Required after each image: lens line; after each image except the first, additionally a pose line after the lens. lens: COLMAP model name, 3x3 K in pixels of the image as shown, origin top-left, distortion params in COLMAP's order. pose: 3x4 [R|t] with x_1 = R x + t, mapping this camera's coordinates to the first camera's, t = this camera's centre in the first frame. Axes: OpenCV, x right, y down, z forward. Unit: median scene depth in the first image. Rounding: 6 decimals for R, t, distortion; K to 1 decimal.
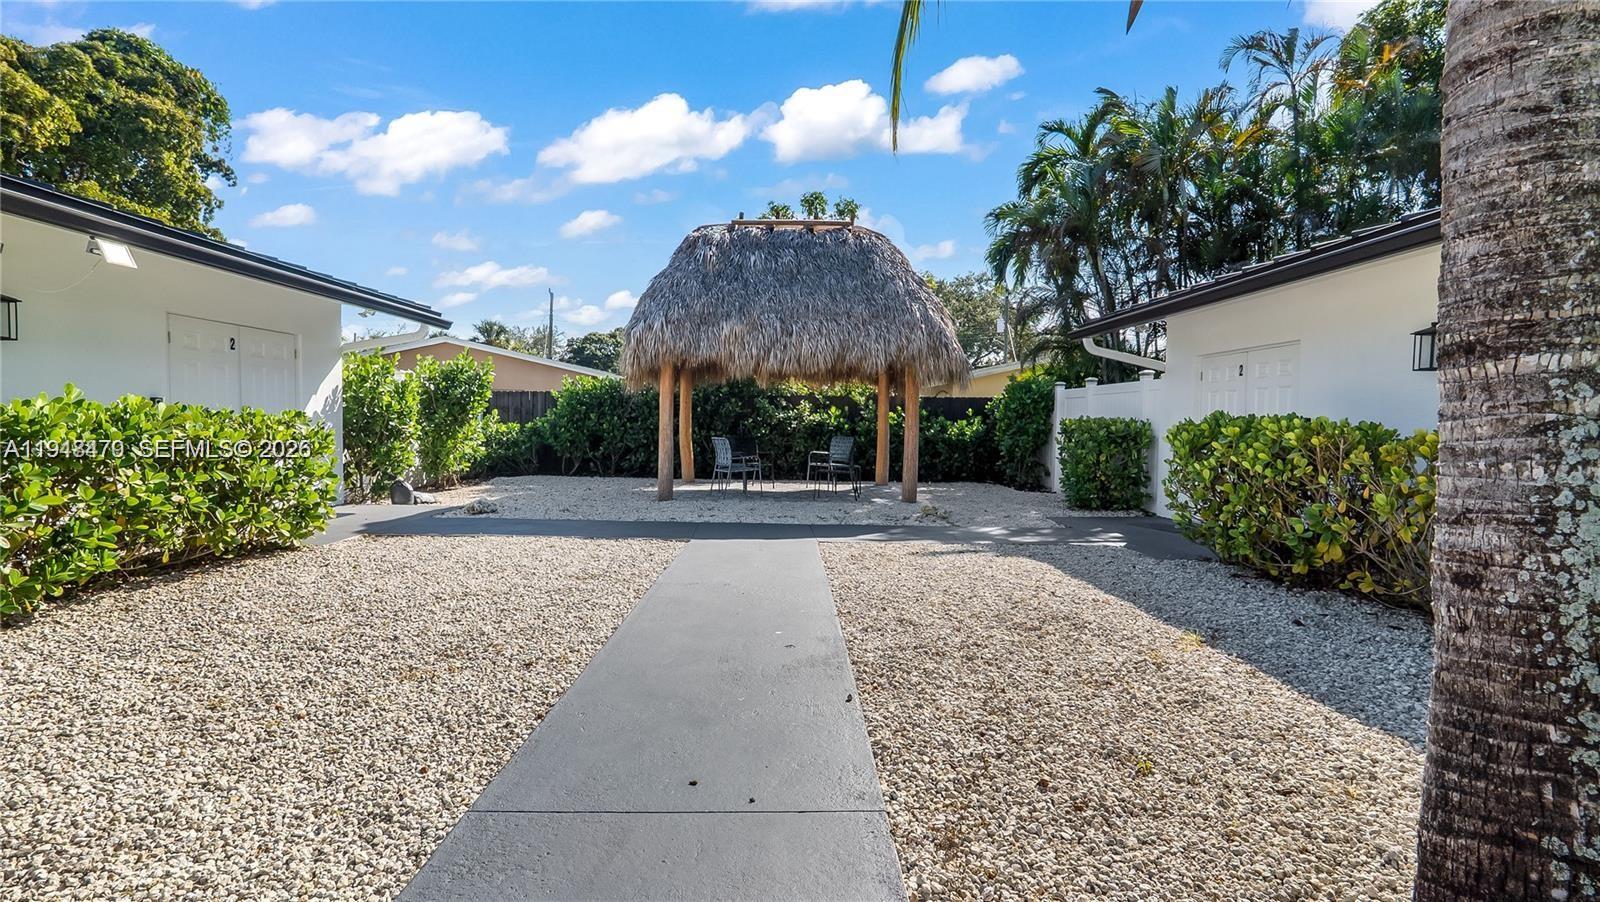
lens RADIAL K [[760.7, 0, 800.0], [0, 760.7, 451.0], [0, 0, 1]] dist [-0.001159, 0.000135]
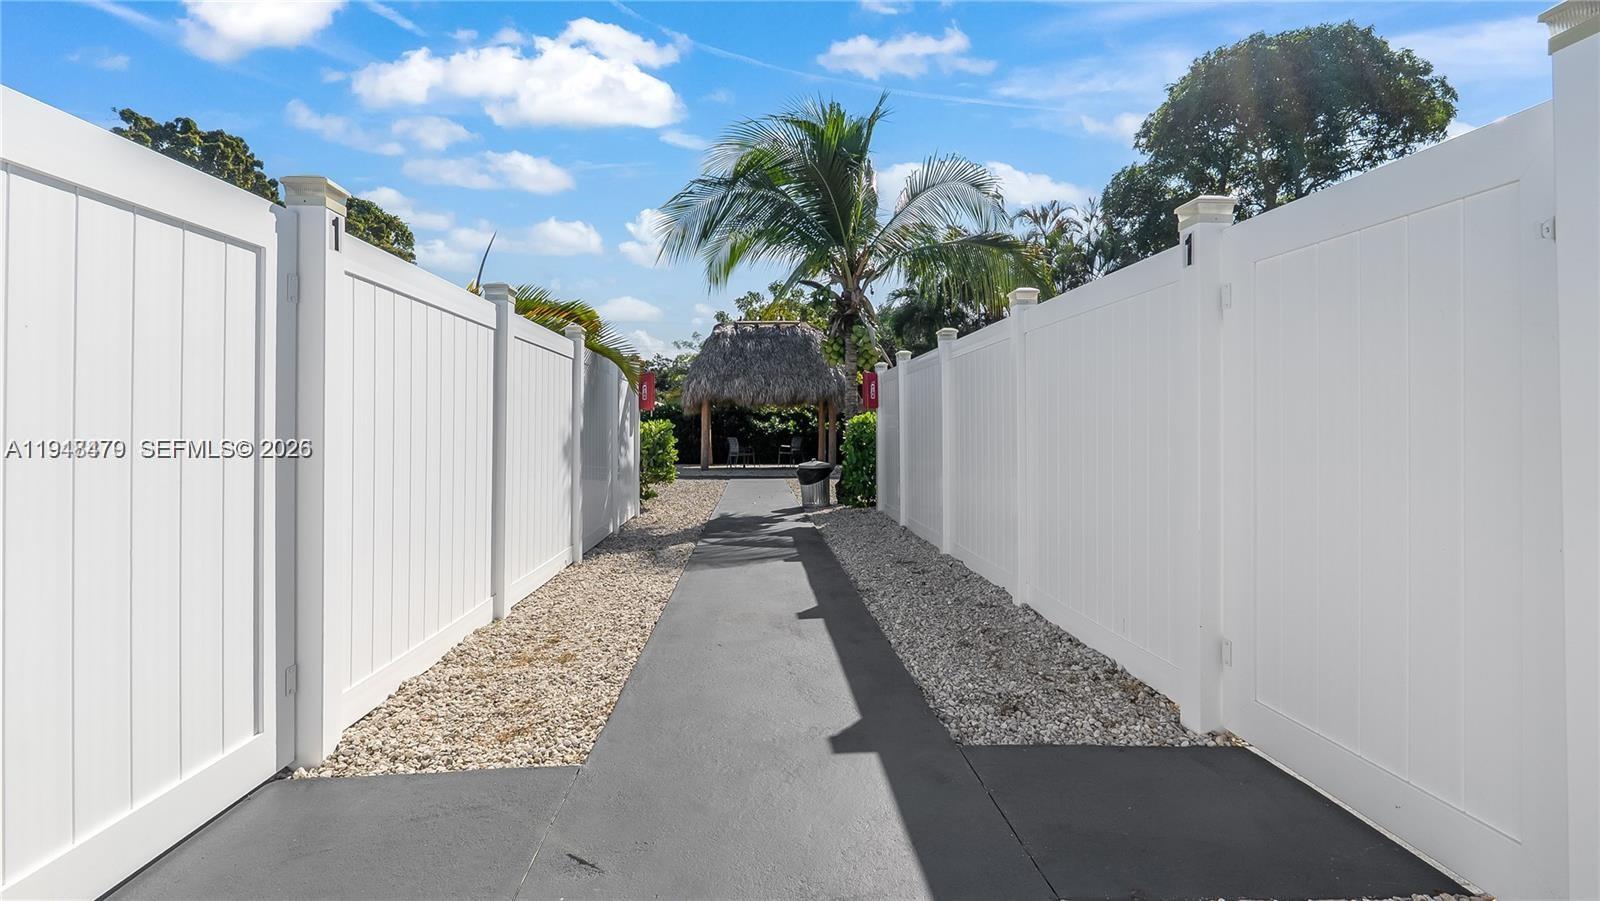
lens RADIAL K [[760.7, 0, 800.0], [0, 760.7, 450.5], [0, 0, 1]] dist [-0.001159, 0.000135]
pose [[0.998772, -0.015846, 0.046945, -0.026630], [0.016393, 0.999802, -0.011300, 0.038591], [-0.046757, 0.012056, 0.998834, -0.916764]]
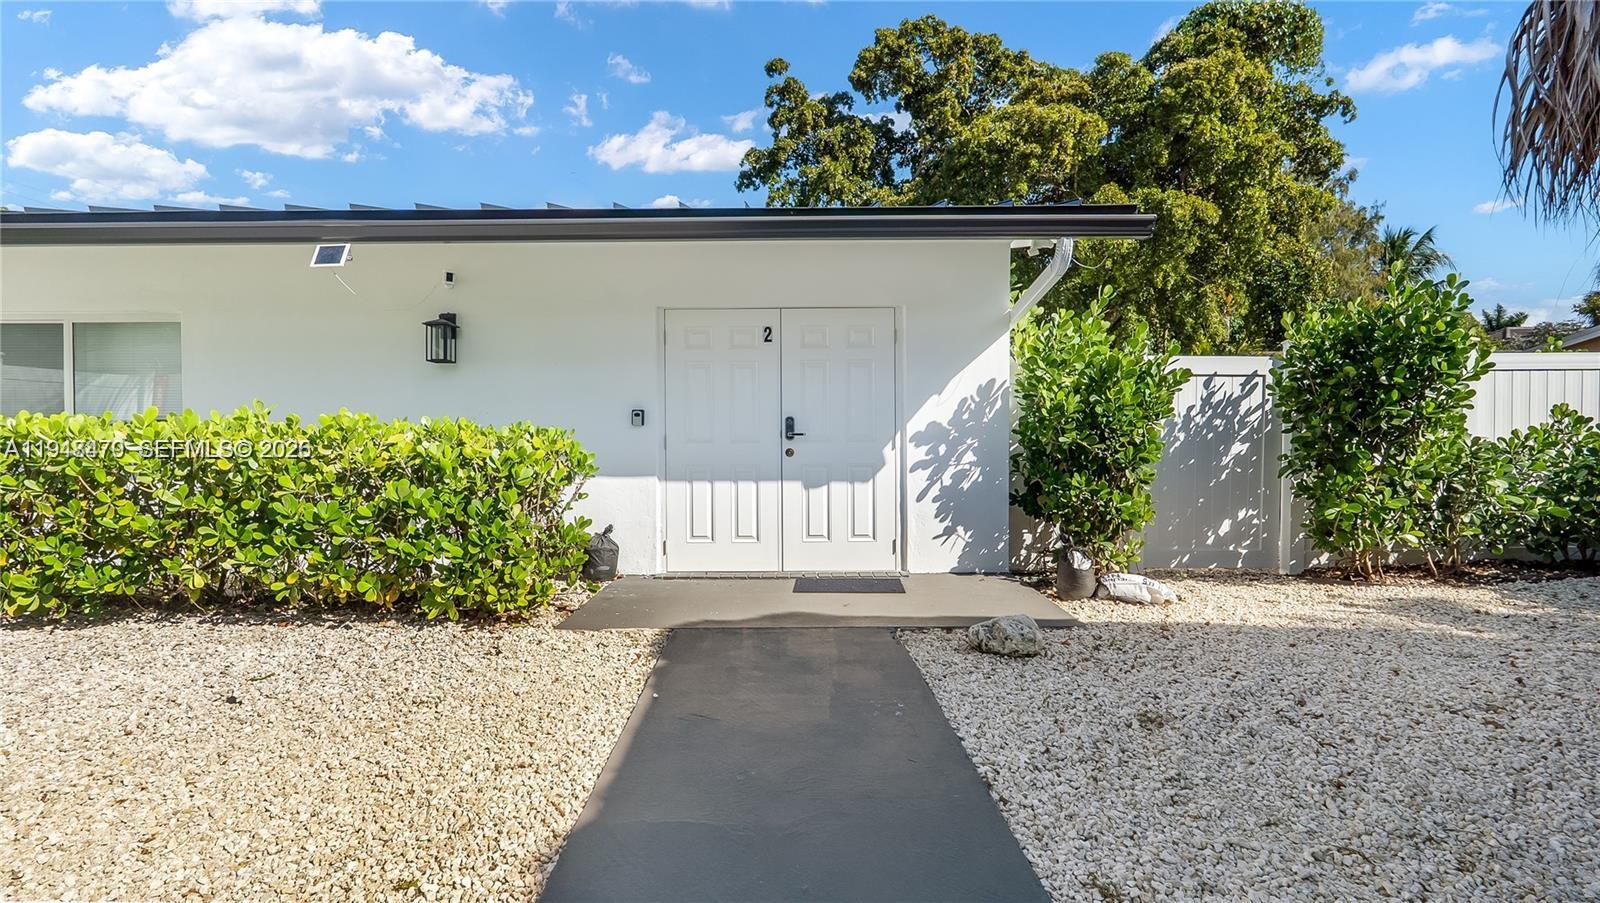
lens RADIAL K [[760.7, 0, 800.0], [0, 760.7, 451.5], [0, 0, 1]] dist [-0.001159, 0.000135]
pose [[-0.015457, 0.009908, -0.999831, 0.008497], [-0.035472, 0.999316, 0.010451, -0.025293], [0.999251, 0.035628, -0.015095, 0.787768]]
